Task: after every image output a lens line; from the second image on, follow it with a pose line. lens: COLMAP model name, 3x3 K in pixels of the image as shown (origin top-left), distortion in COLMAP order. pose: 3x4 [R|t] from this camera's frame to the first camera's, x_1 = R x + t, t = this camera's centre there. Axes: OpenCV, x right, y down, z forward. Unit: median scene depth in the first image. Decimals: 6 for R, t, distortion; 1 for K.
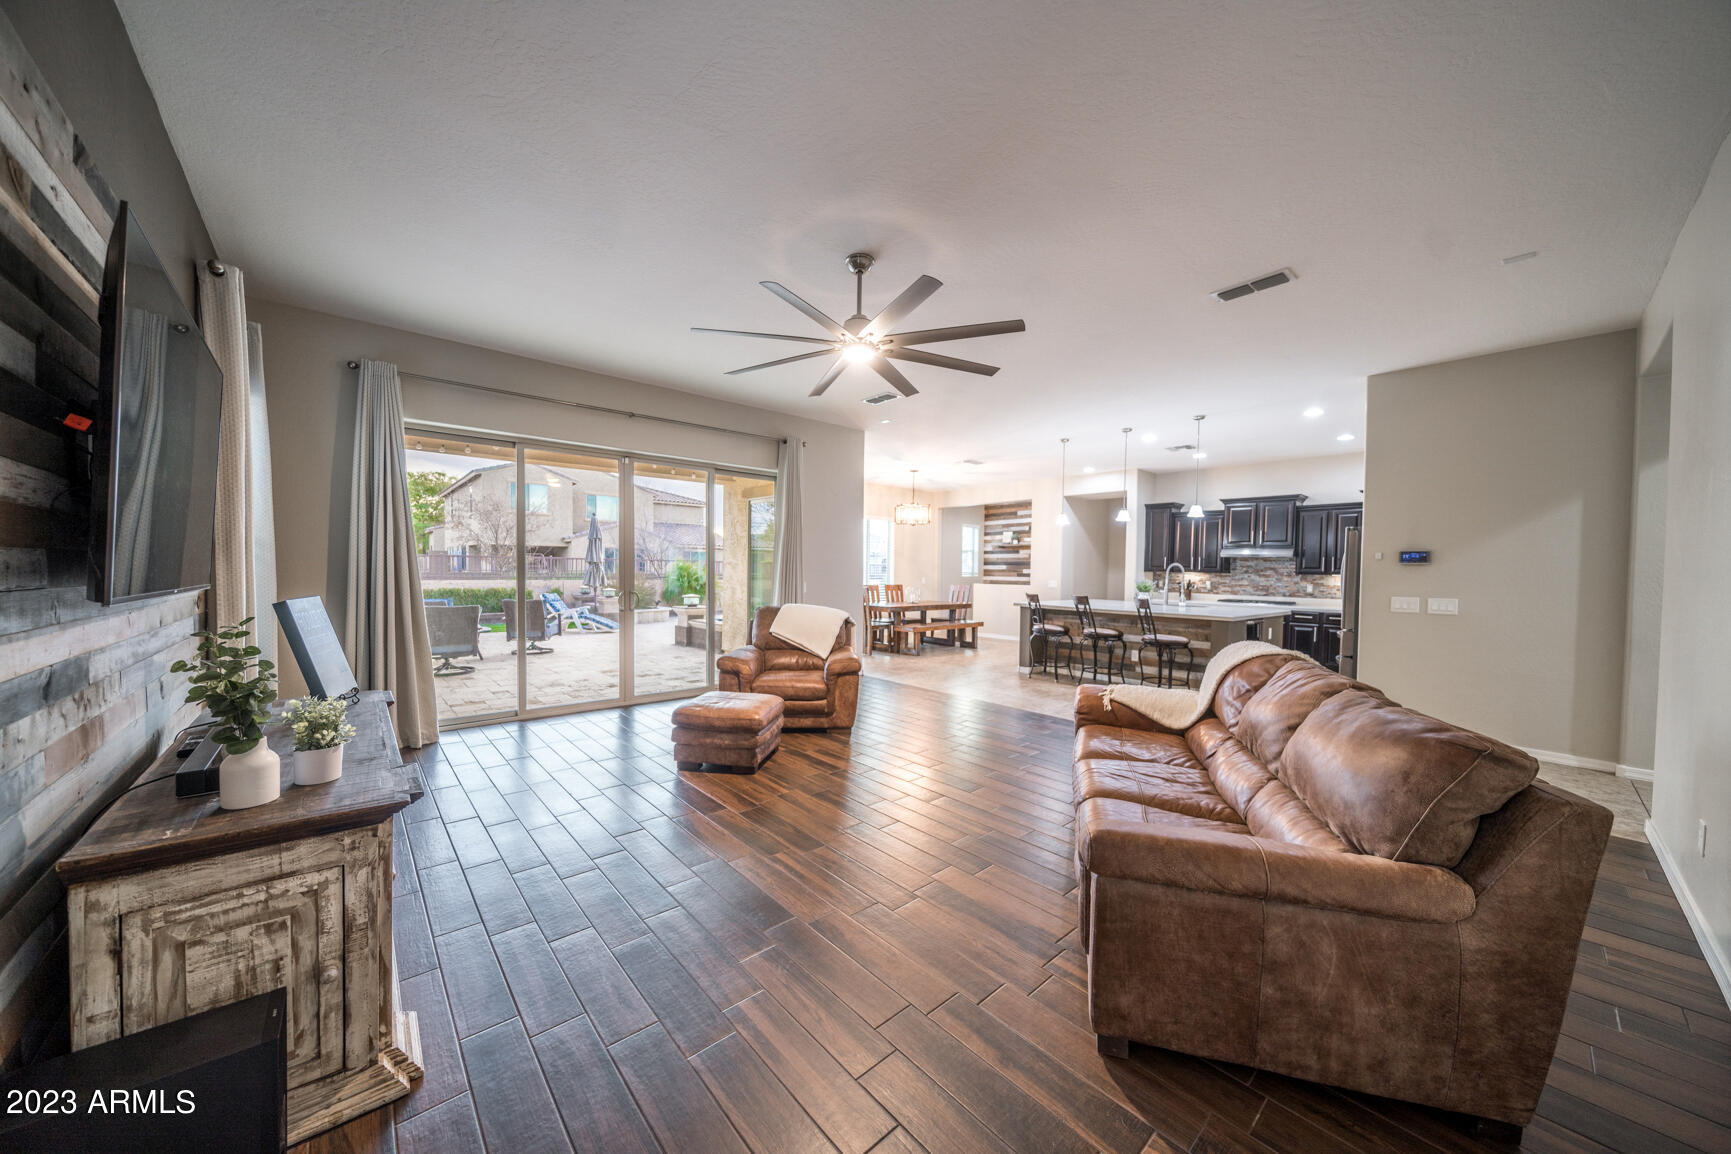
lens RADIAL K [[589.7, 0, 858.1], [0, 589.7, 584.5], [0, 0, 1]] dist [-0.006823, -0.000488]
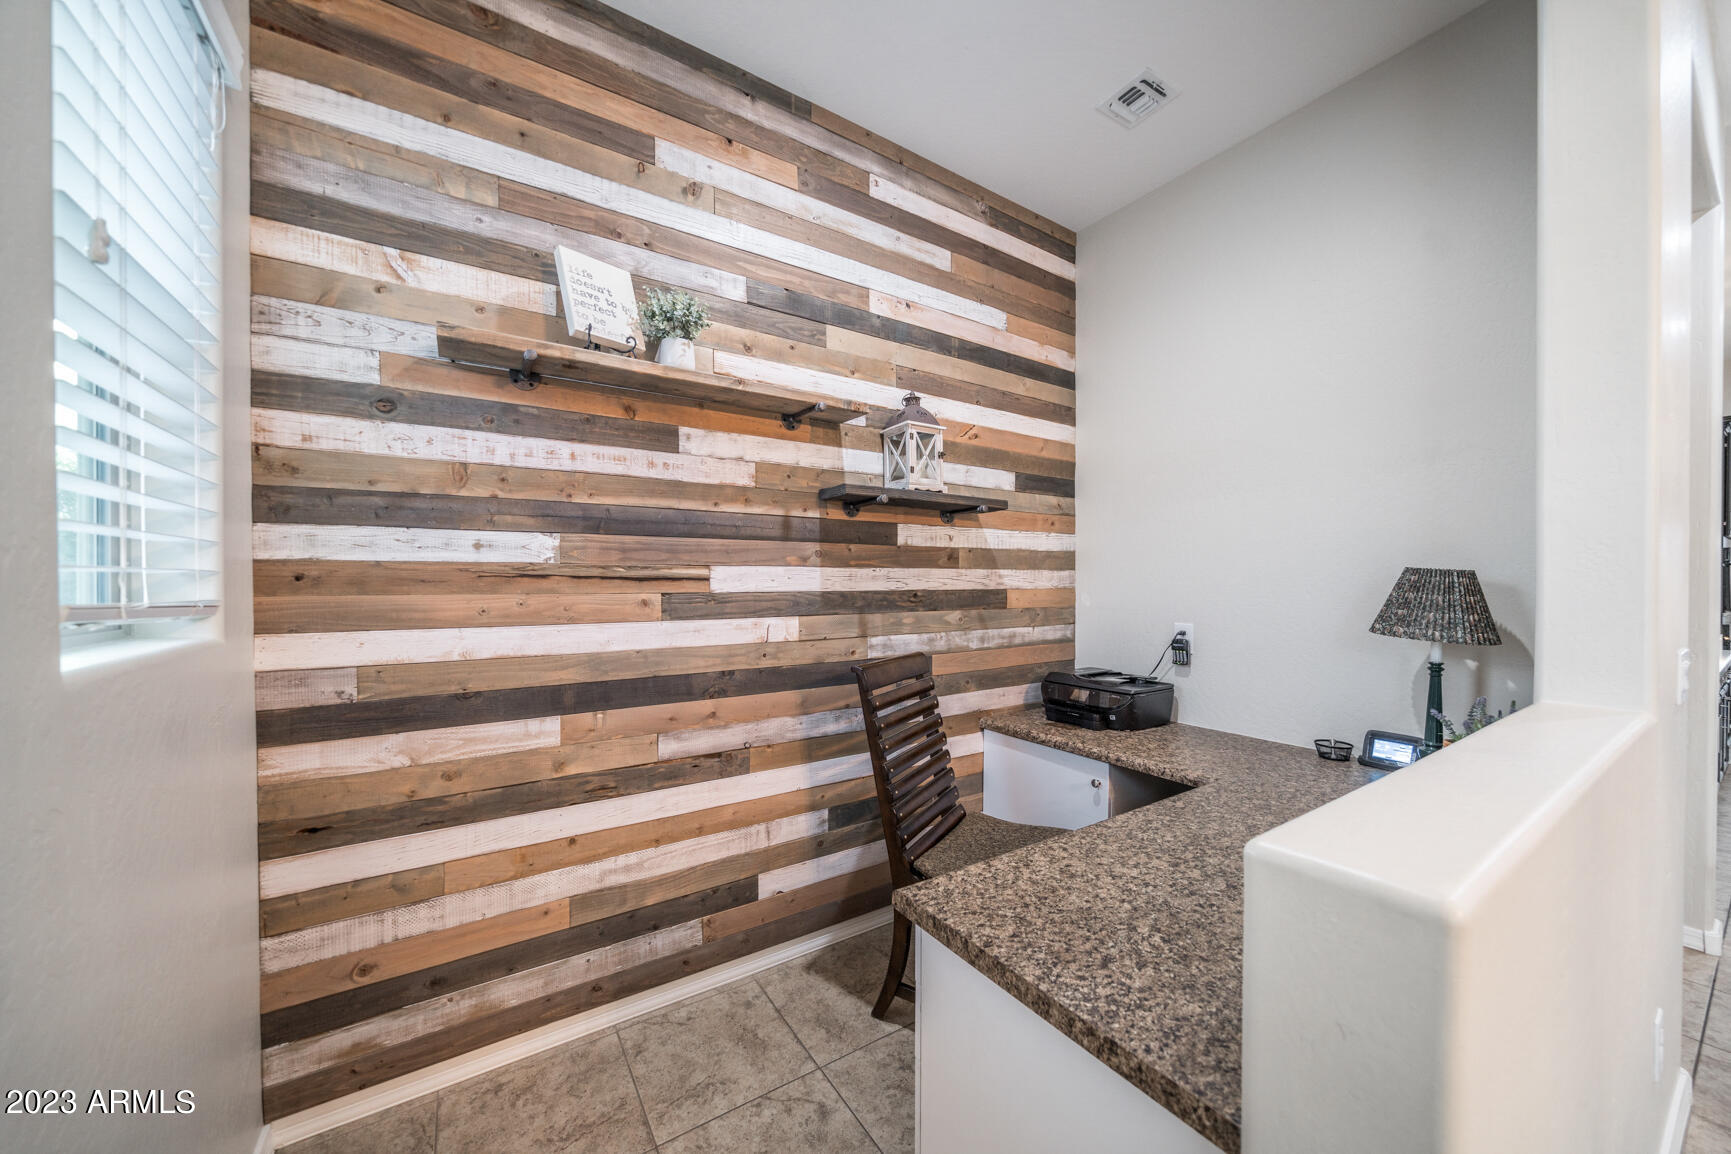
lens RADIAL K [[619.6, 0, 863.2], [0, 619.6, 584.5], [0, 0, 1]] dist [-0.000131, -0.000001]
pose [[0.140008, -0.017935, 0.989988, 0.173045], [0.024724, 0.999588, 0.014612, -0.028609], [-0.989842, 0.022431, 0.140394, 1.203534]]
